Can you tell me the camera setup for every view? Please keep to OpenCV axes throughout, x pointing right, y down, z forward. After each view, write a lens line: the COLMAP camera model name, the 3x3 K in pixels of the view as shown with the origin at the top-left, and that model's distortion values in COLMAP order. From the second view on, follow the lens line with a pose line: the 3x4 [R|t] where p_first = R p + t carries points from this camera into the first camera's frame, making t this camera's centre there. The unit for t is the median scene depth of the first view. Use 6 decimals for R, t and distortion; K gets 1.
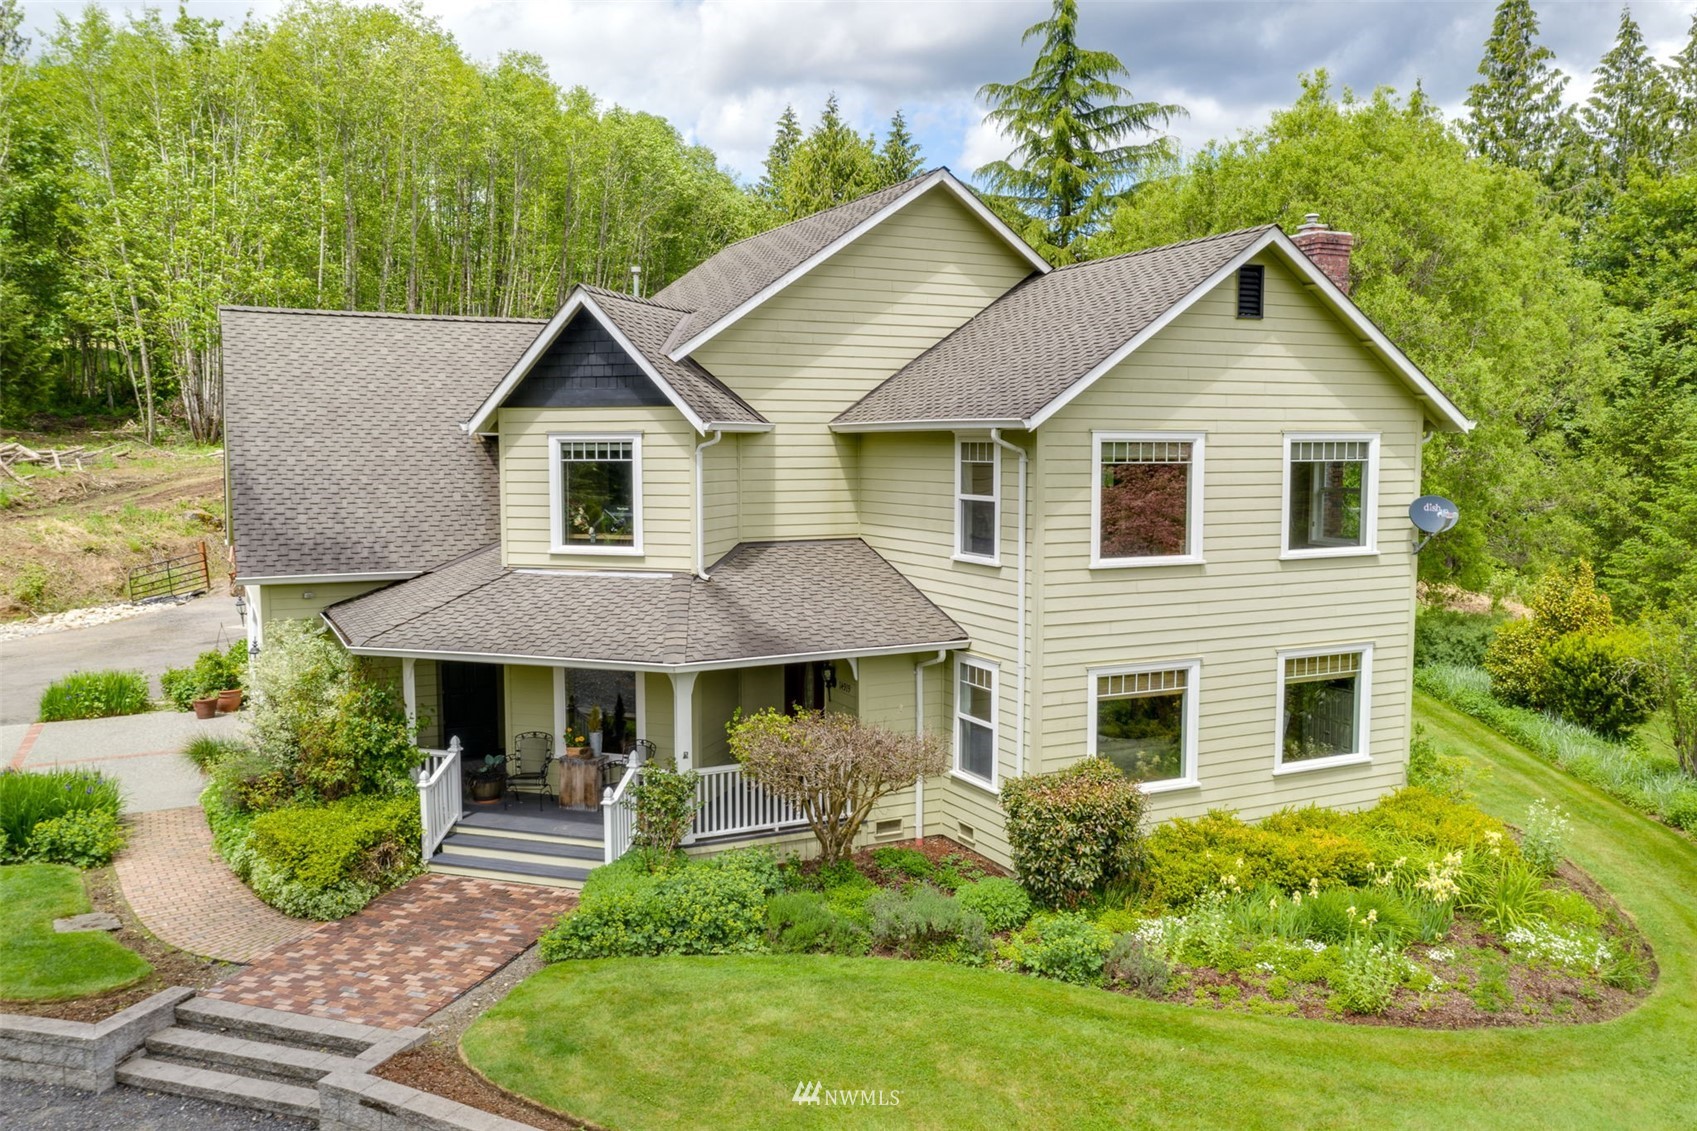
lens RADIAL K [[1346.6, 0, 843.4], [0, 1346.6, 571.1], [0, 0, 1]] dist [-0.029276, -0.000742]
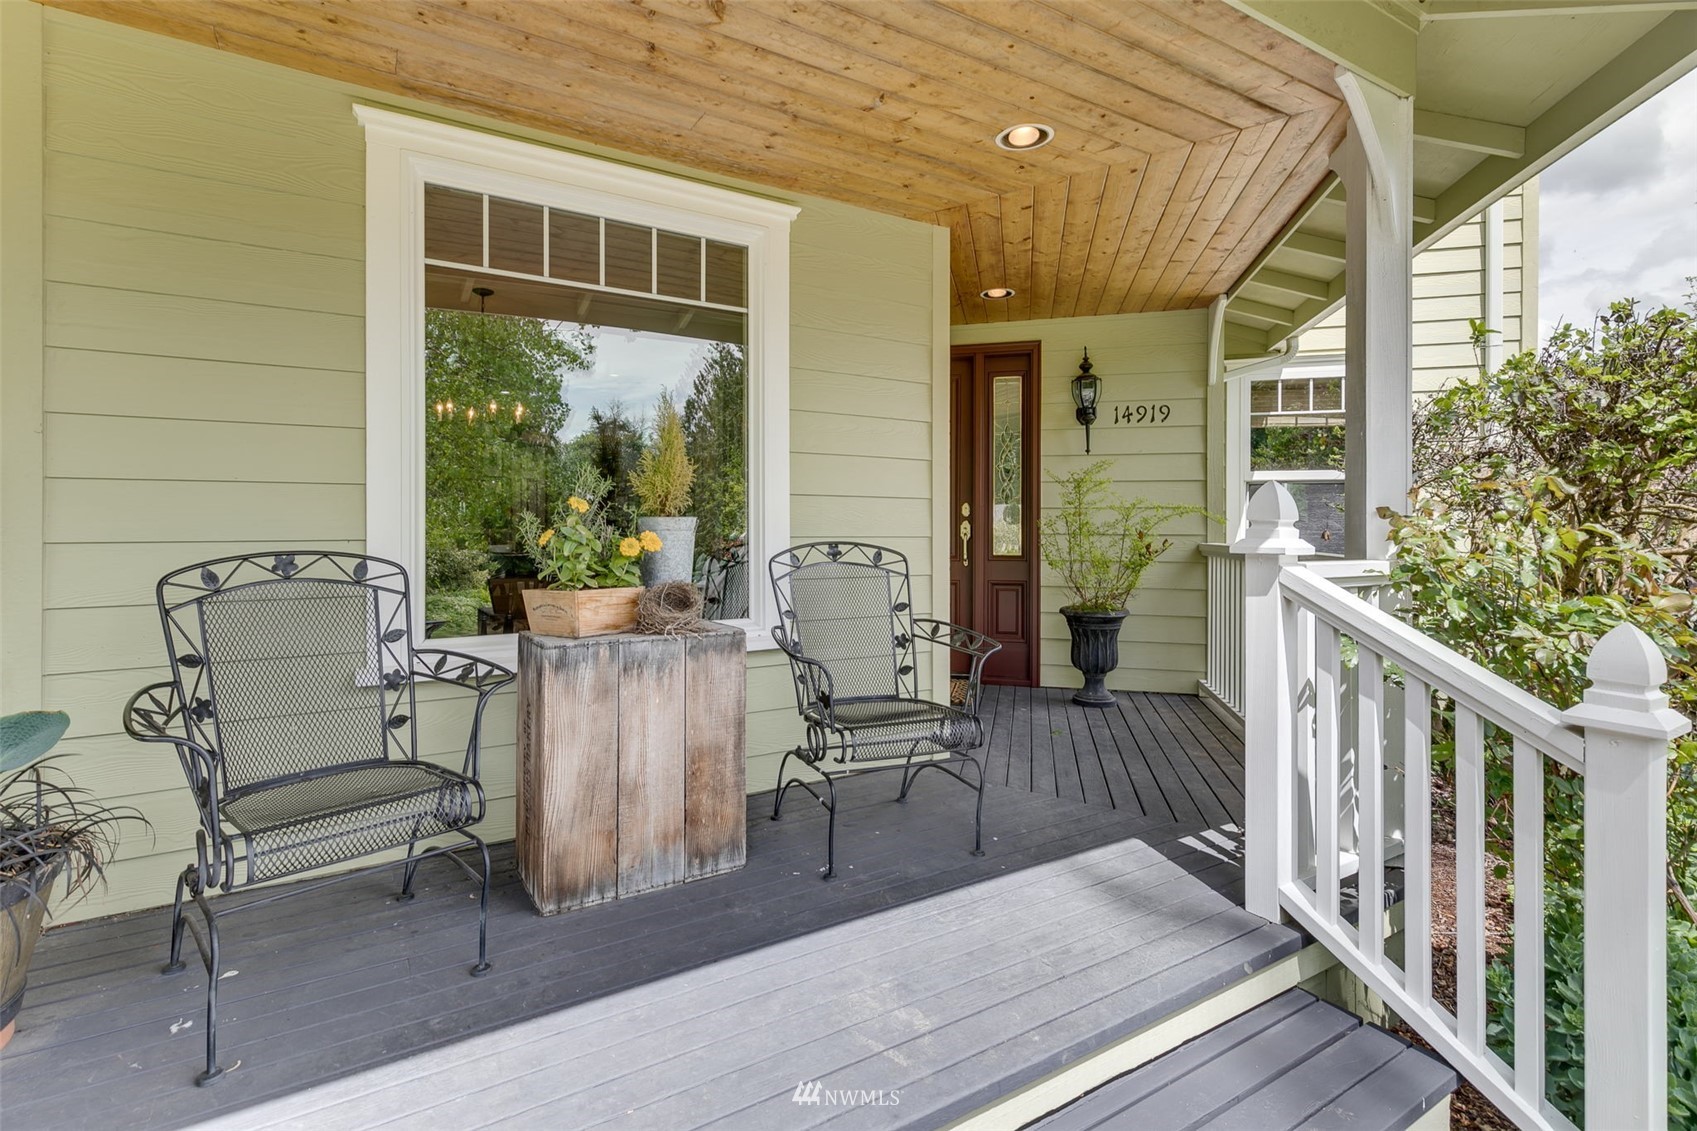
lens RADIAL K [[797.5, 0, 824.8], [0, 797.5, 531.1], [0, 0, 1]] dist [-0.001180, 0.000210]
pose [[0.647567, -0.003567, 0.762000, -0.286478], [0.071687, 0.995839, -0.056259, 0.138785], [-0.758629, 0.091057, 0.645129, 0.943008]]
